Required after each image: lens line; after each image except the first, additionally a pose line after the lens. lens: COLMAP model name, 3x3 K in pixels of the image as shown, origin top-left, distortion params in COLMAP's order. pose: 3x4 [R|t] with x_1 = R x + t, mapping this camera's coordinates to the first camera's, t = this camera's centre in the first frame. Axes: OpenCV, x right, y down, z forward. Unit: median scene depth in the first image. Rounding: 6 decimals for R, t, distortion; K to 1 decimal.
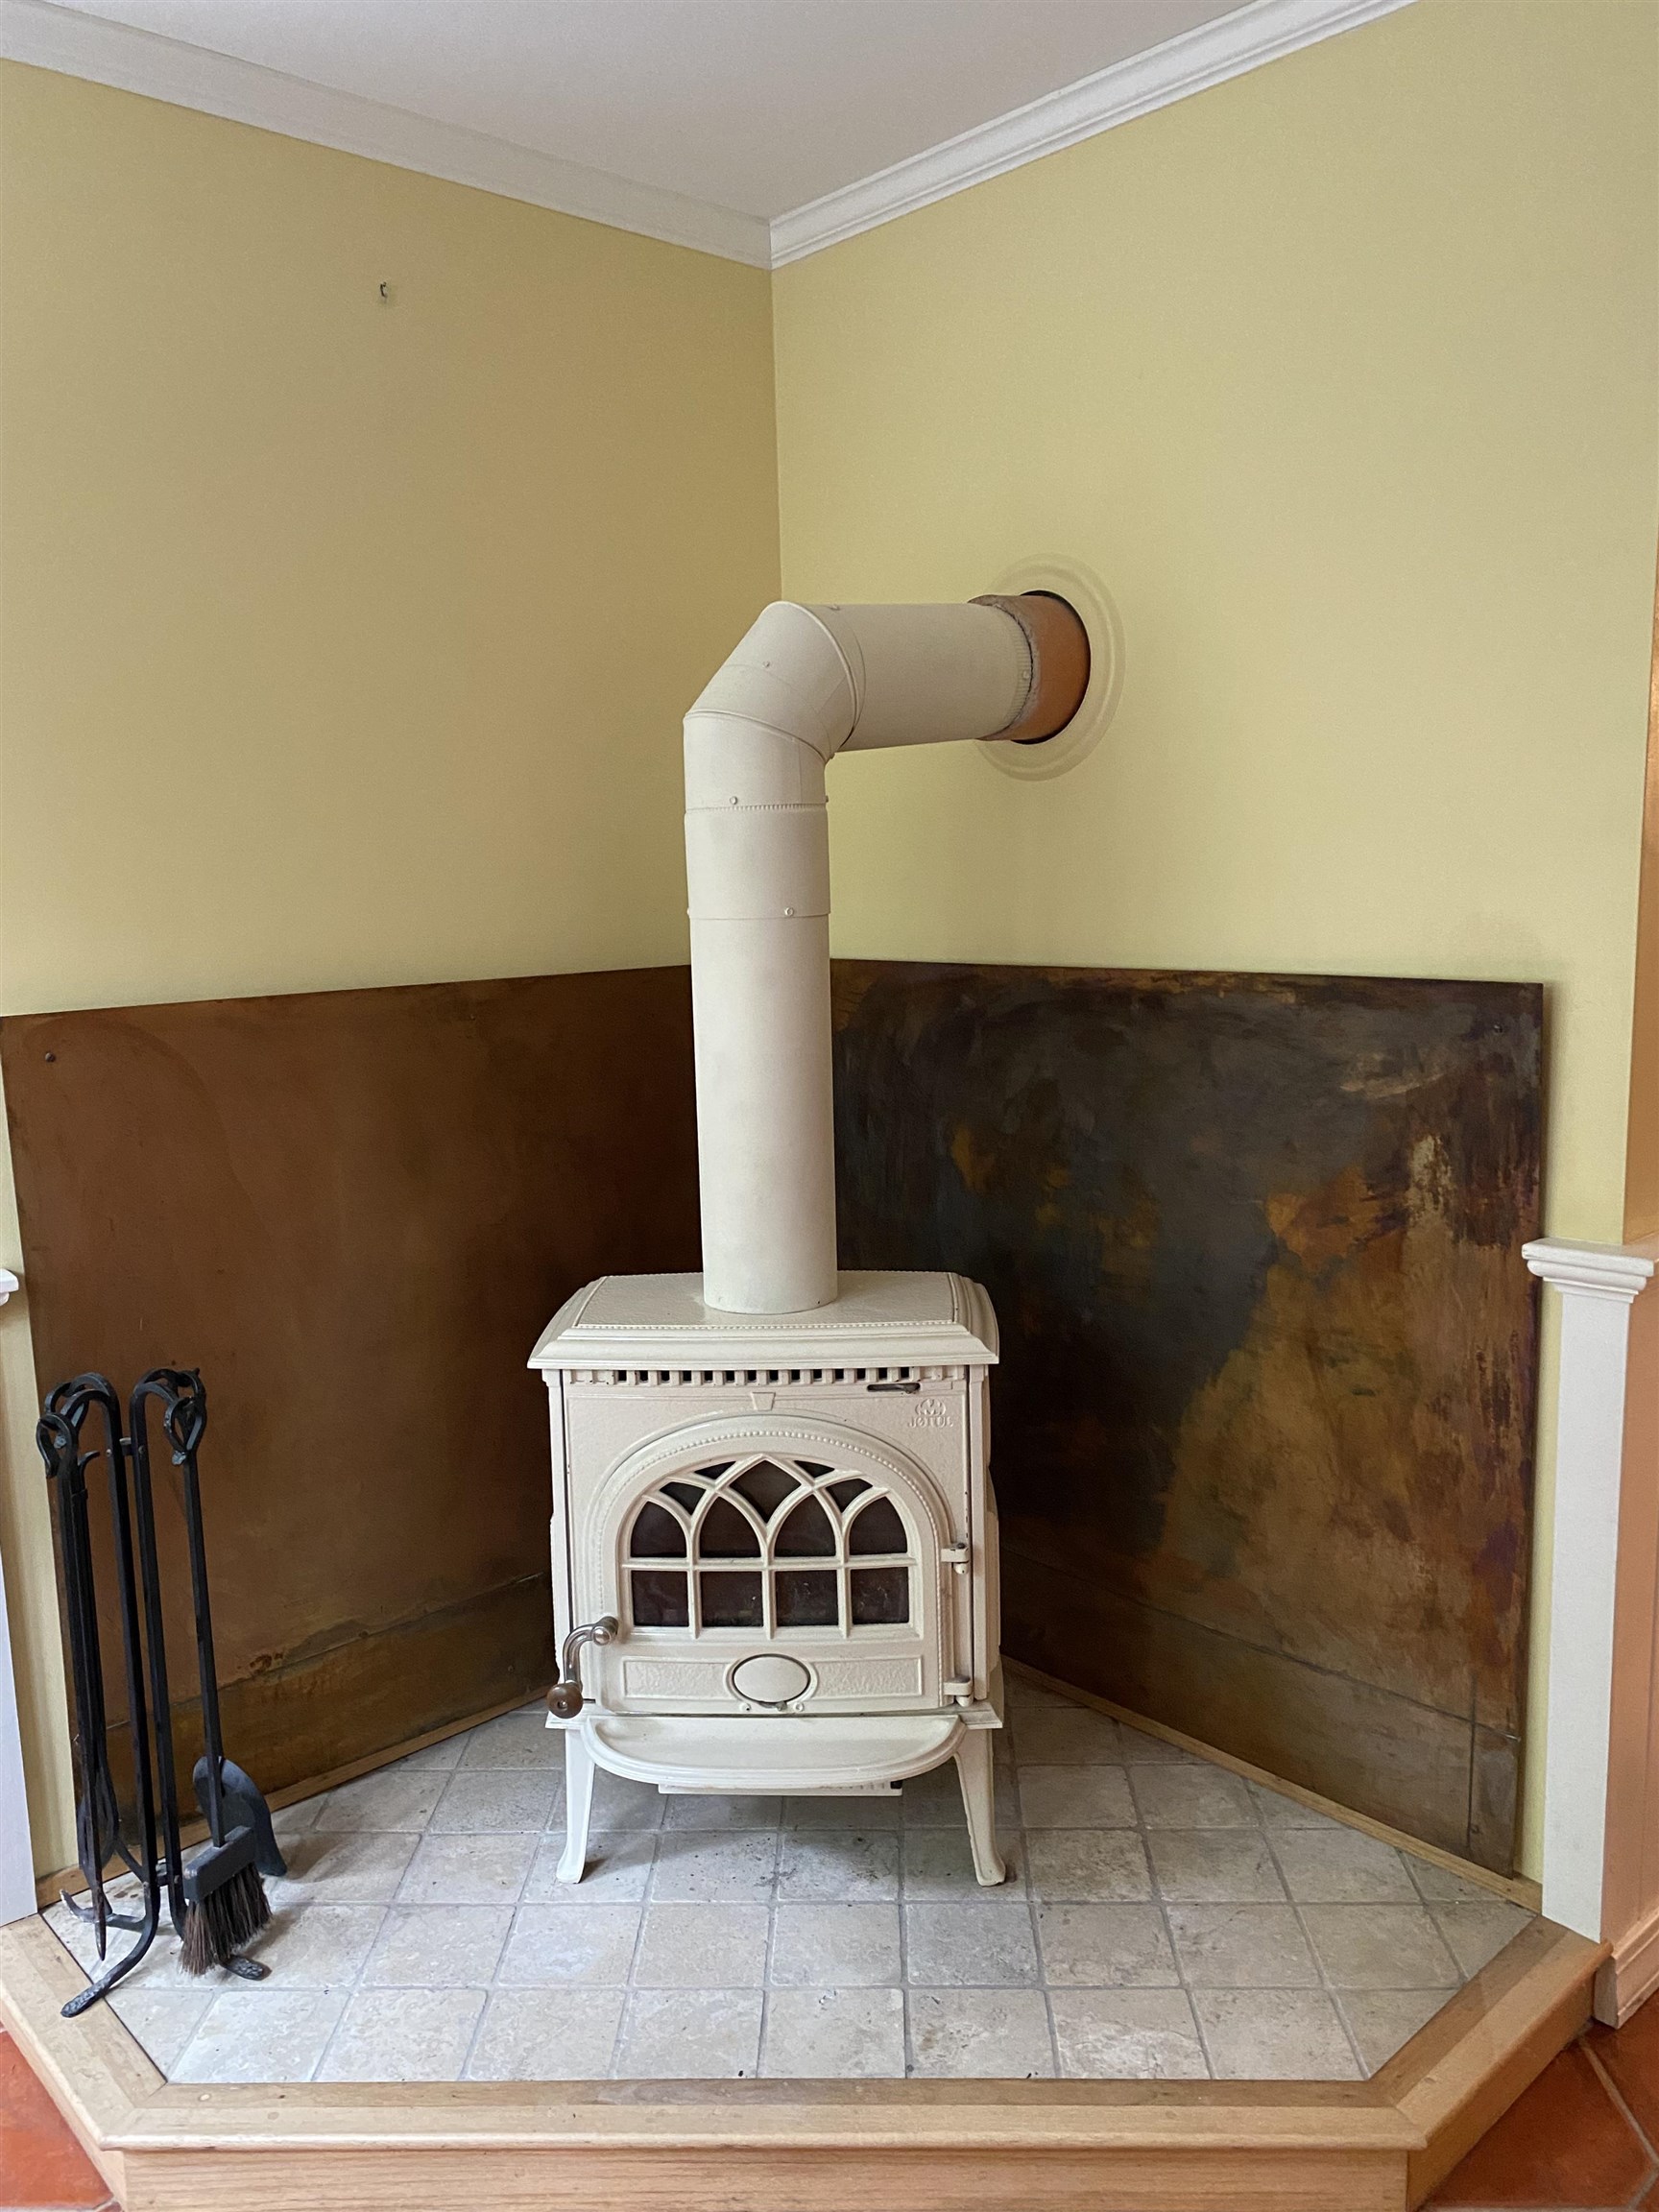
lens RADIAL K [[1674.3, 0, 829.5], [0, 1674.3, 1106.0], [0, 0, 1]] dist [0.096394, -0.119635]
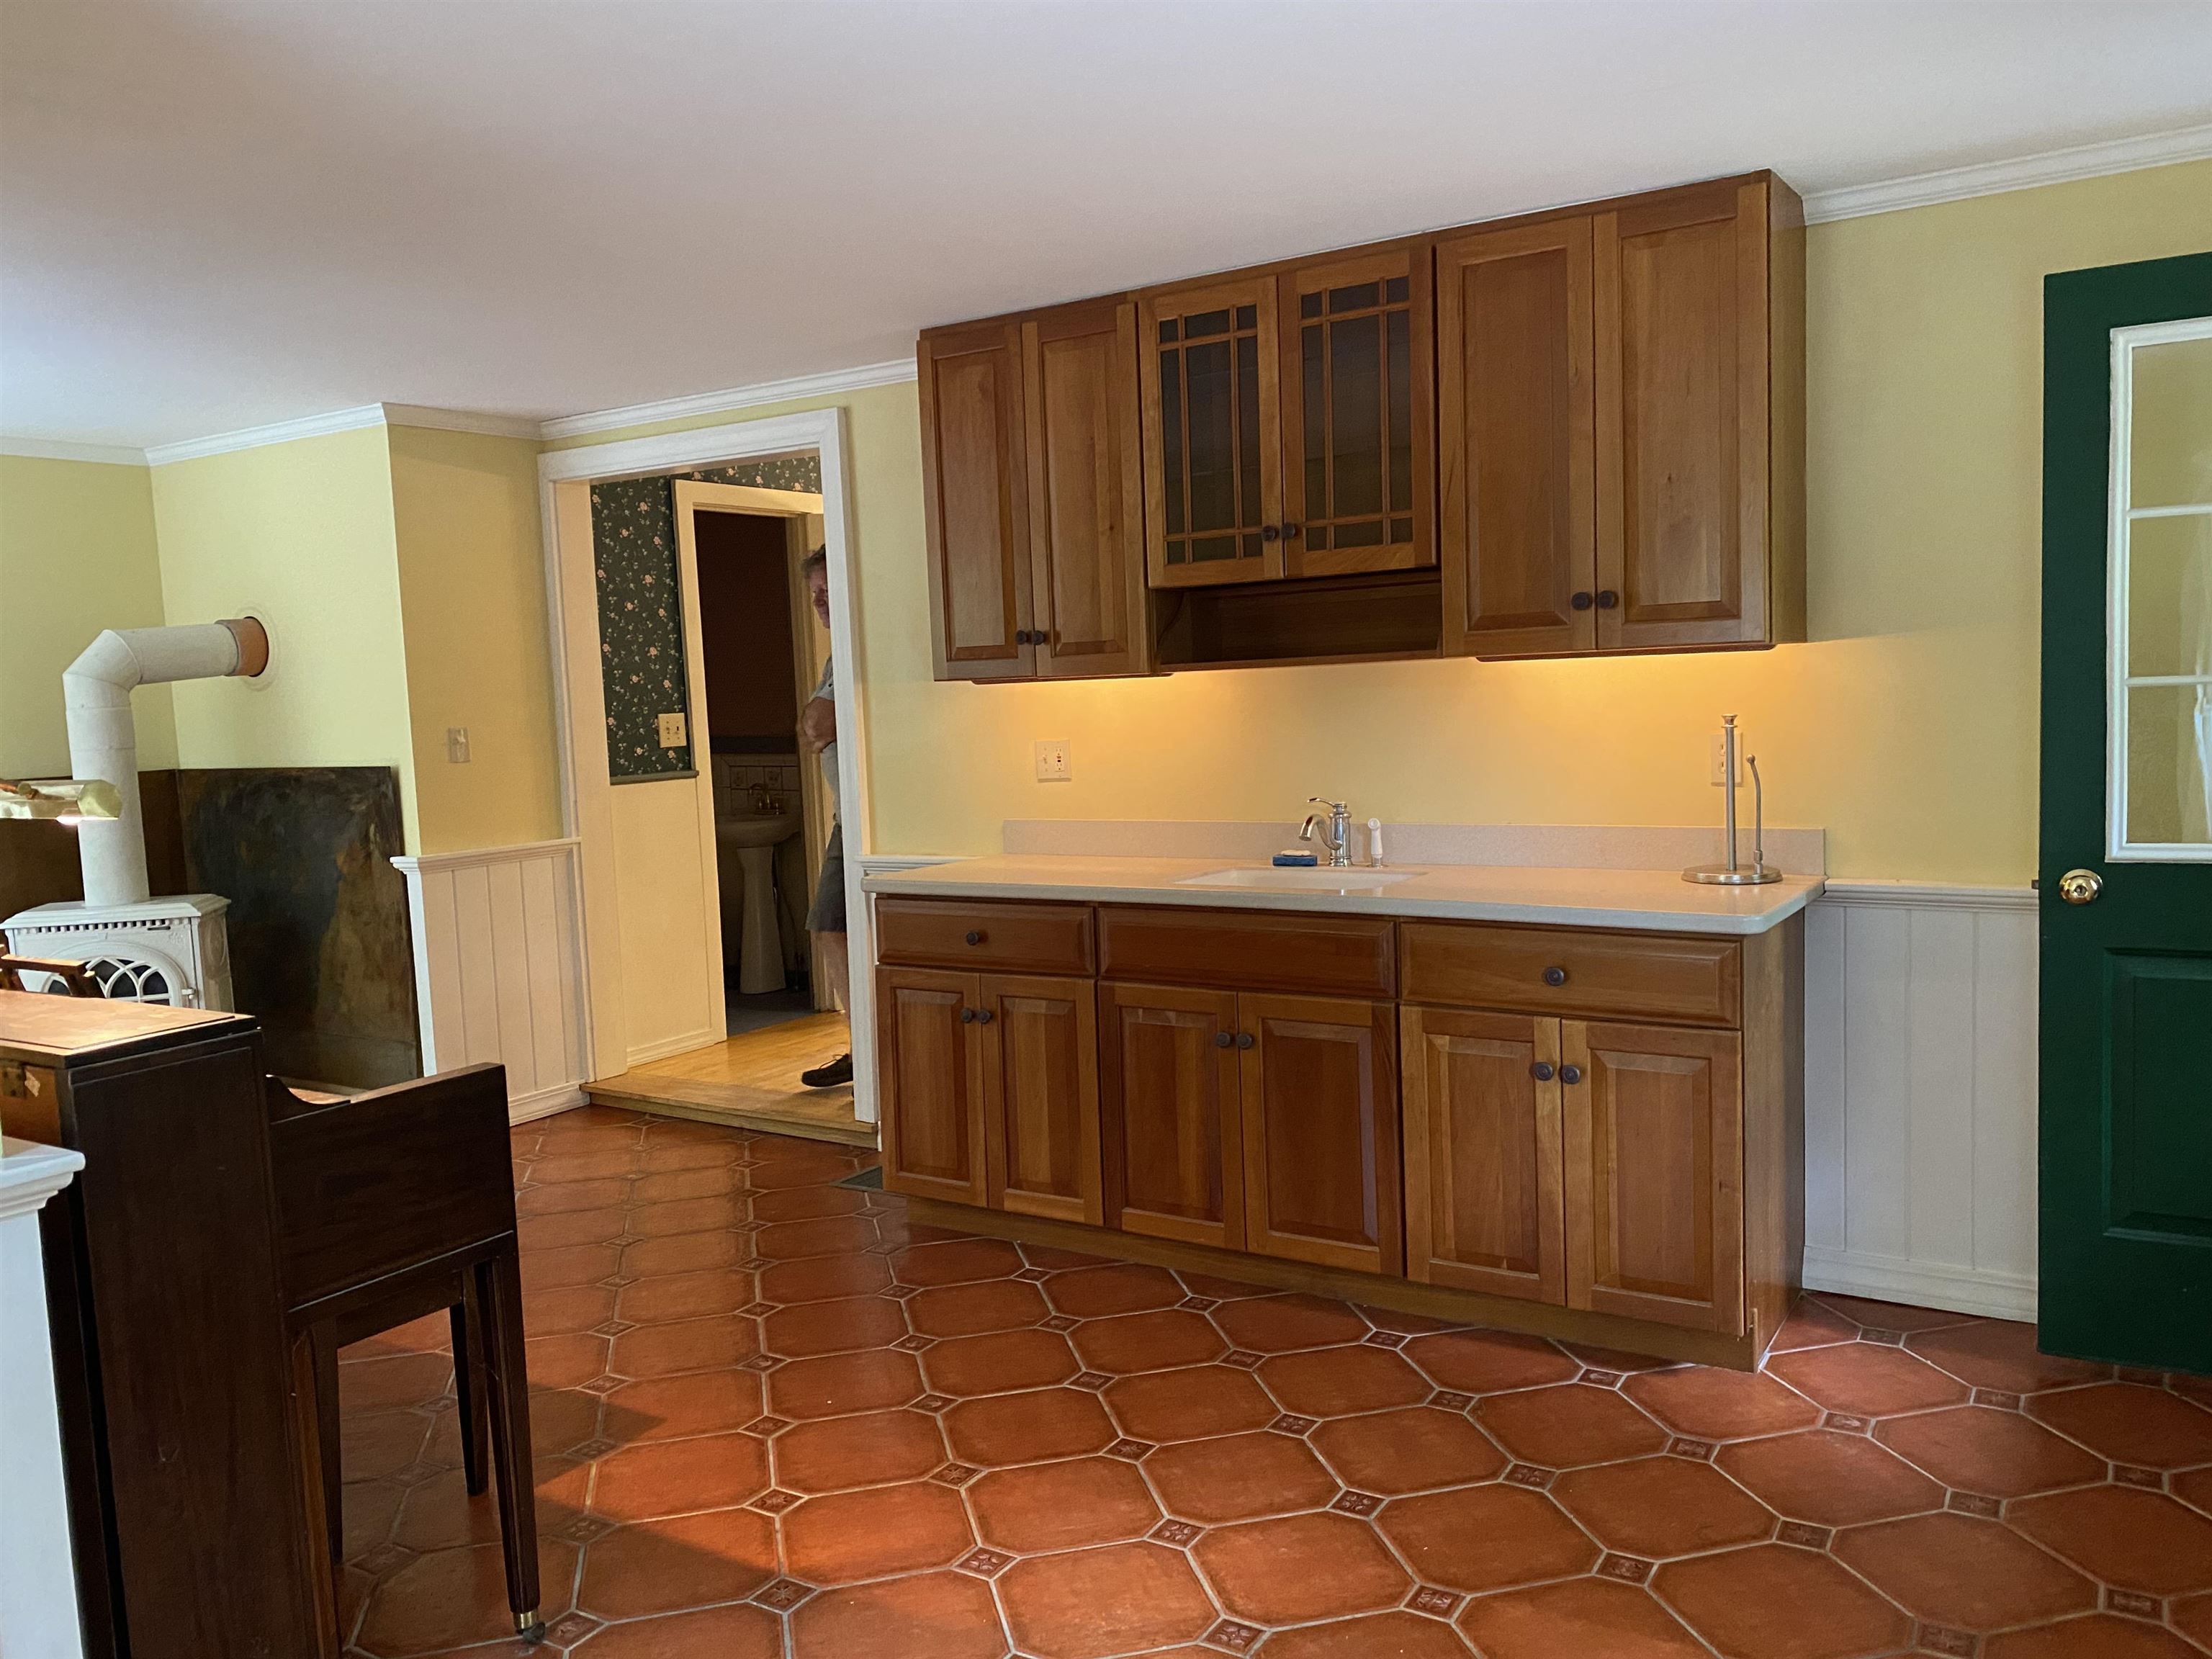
lens RADIAL K [[1668.9, 0, 1106.0], [0, 1668.9, 829.5], [0, 0, 1]] dist [0.028025, 0.001129]
pose [[0.966501, -0.033855, 0.254421, 0.788544], [0.051853, 0.996578, -0.064366, 0.256737], [-0.251371, 0.075402, 0.964949, -1.875596]]
